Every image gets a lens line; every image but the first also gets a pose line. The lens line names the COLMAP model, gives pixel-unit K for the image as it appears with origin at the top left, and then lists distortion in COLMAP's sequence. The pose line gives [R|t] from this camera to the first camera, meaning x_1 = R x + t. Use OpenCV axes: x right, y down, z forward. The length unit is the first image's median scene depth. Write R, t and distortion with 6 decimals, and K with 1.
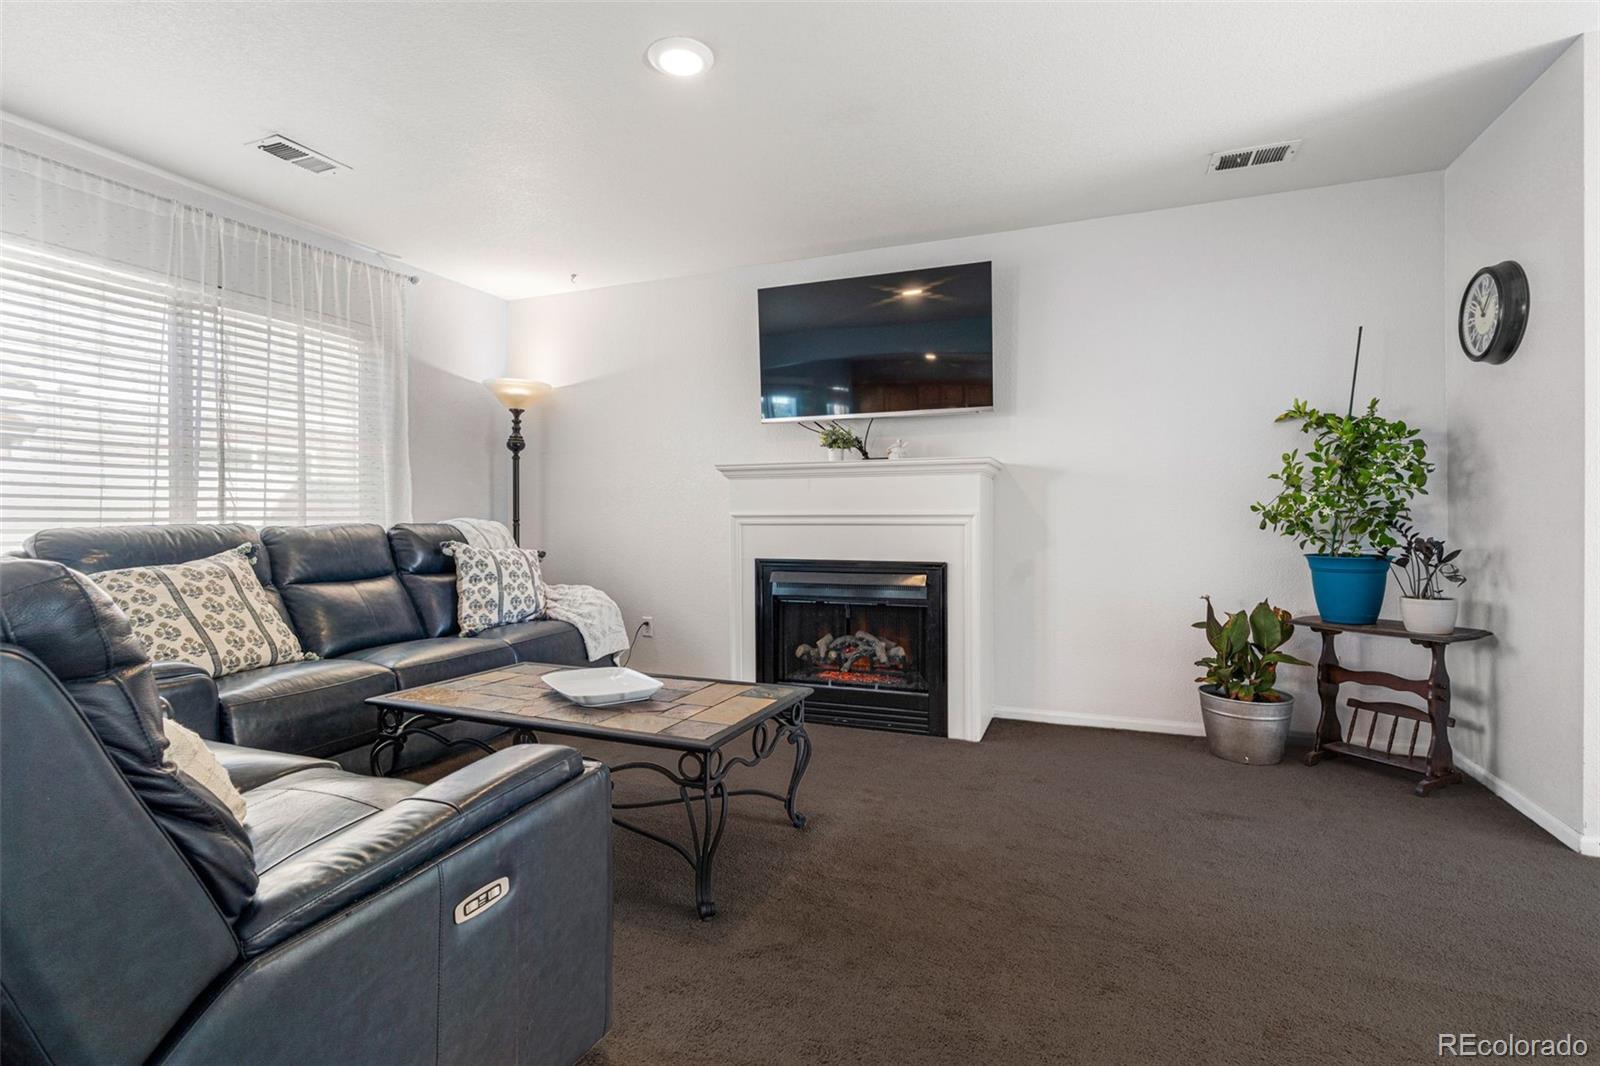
lens RADIAL K [[752.5, 0, 800.5], [0, 752.5, 502.5], [0, 0, 1]] dist [-0.014288, 0.000598]
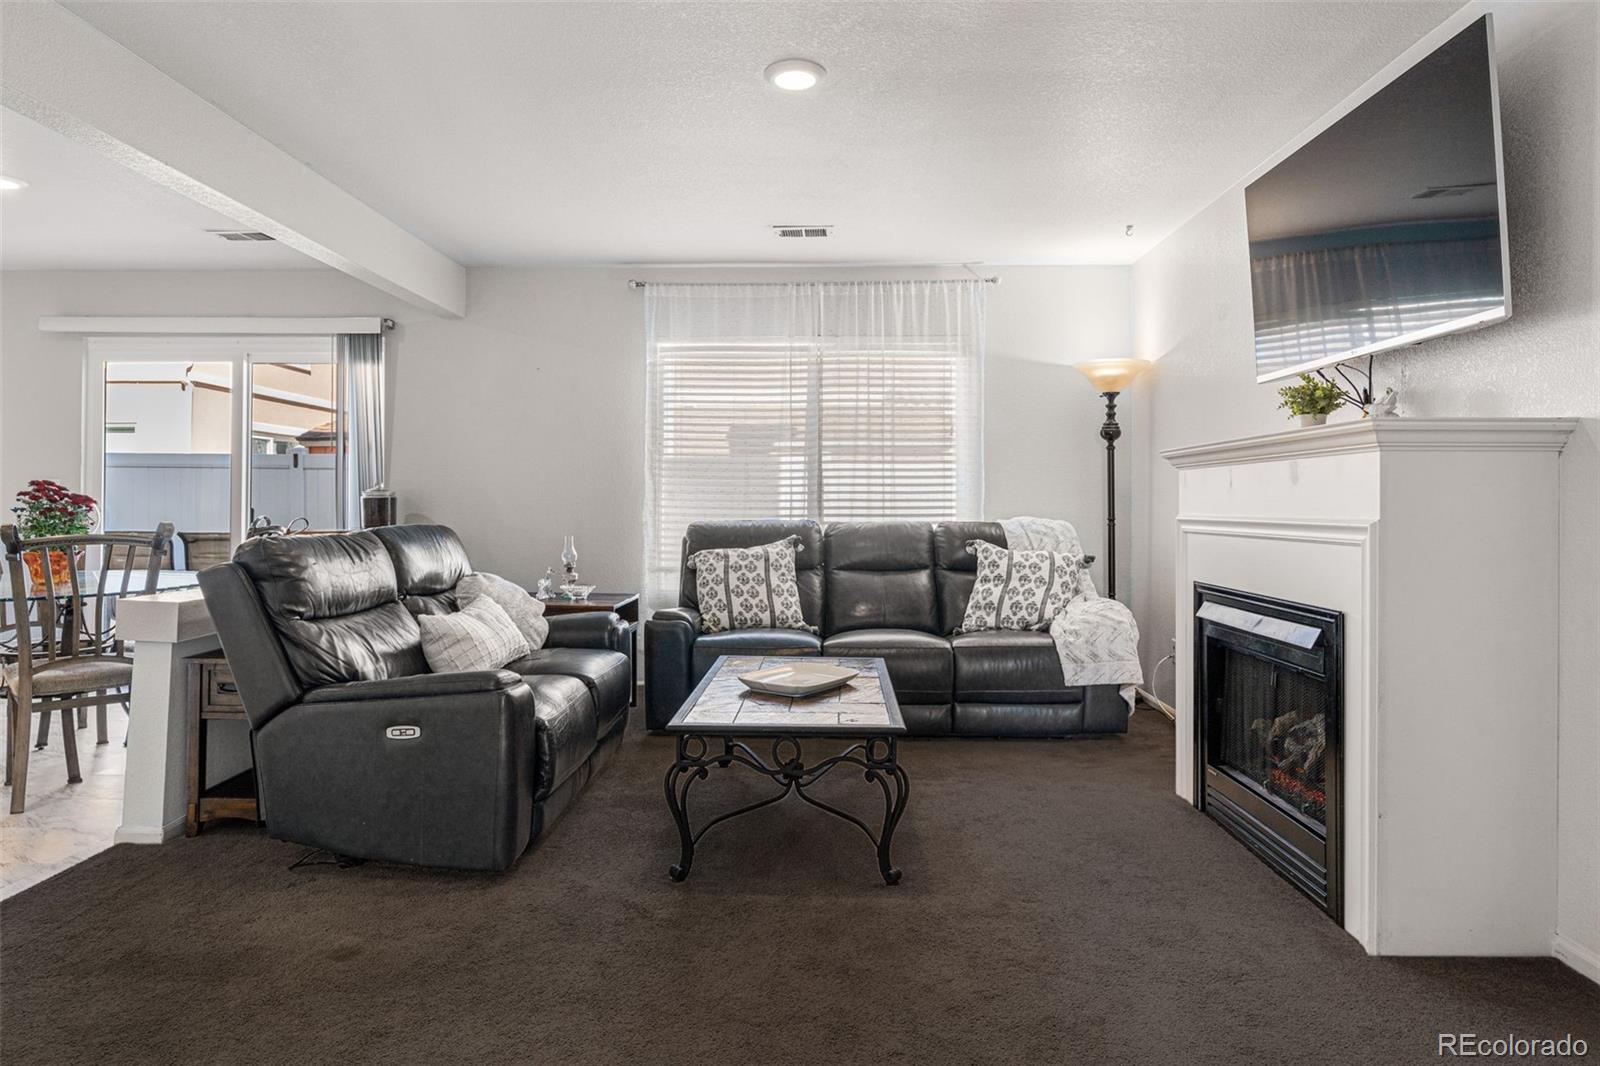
lens RADIAL K [[948.1, 0, 799.9], [0, 948.1, 474.5], [0, 0, 1]] dist [-0.000903, 0.000203]
pose [[0.342072, -0.026970, -0.939287, 0.664613], [0.015127, 0.999617, -0.023193, -0.010627], [0.939552, -0.006275, 0.342349, 0.352547]]
